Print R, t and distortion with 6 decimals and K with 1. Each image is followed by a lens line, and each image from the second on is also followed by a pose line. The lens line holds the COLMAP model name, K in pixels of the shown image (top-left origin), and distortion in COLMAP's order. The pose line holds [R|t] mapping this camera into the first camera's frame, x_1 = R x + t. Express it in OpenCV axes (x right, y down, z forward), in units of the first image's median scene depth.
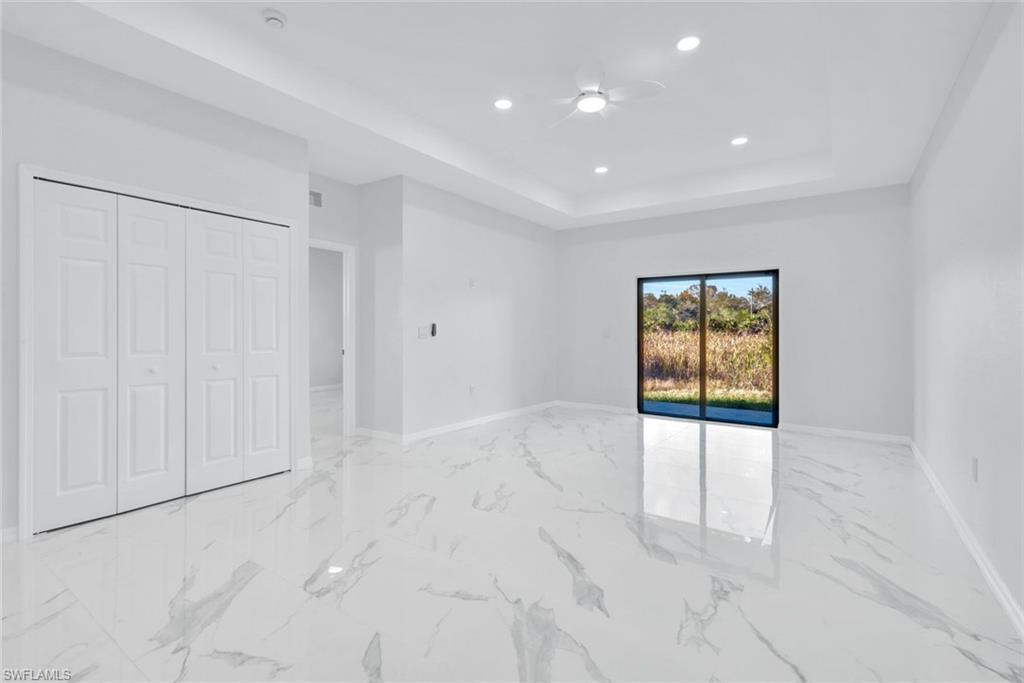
lens RADIAL K [[464.2, 0, 510.4], [0, 464.2, 331.7], [0, 0, 1]] dist [0.001651, 0.000364]
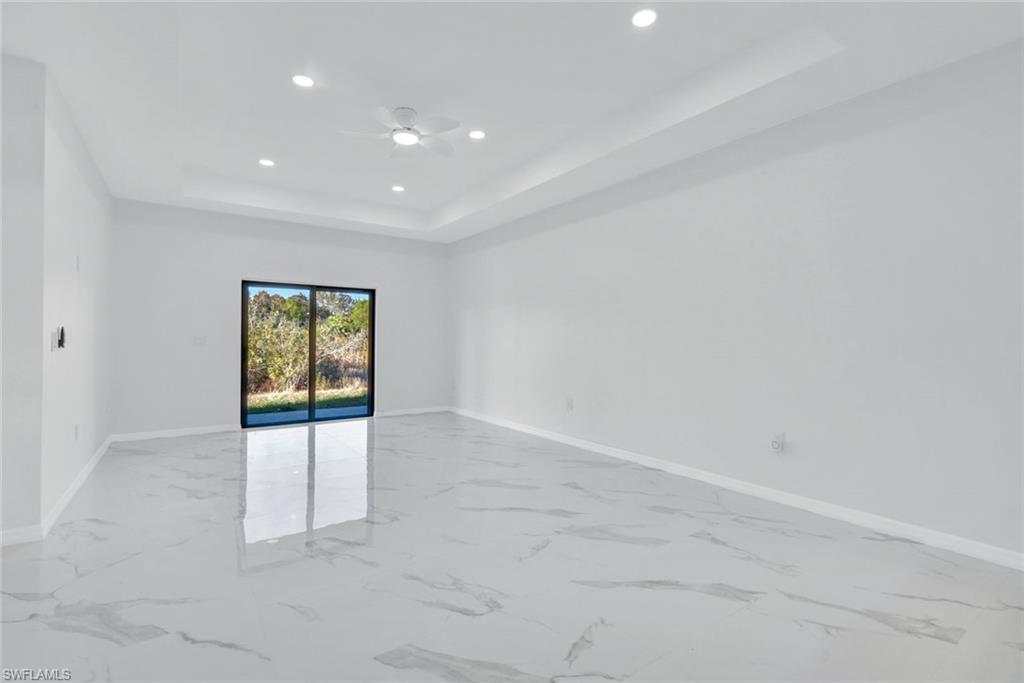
lens RADIAL K [[464.2, 0, 510.4], [0, 464.2, 331.7], [0, 0, 1]] dist [0.001651, 0.000364]
pose [[0.359437, 0.011777, 0.933095, -0.453806], [-0.000665, 0.999923, -0.012365, -0.004361], [-0.933169, 0.003824, 0.359417, 0.207162]]
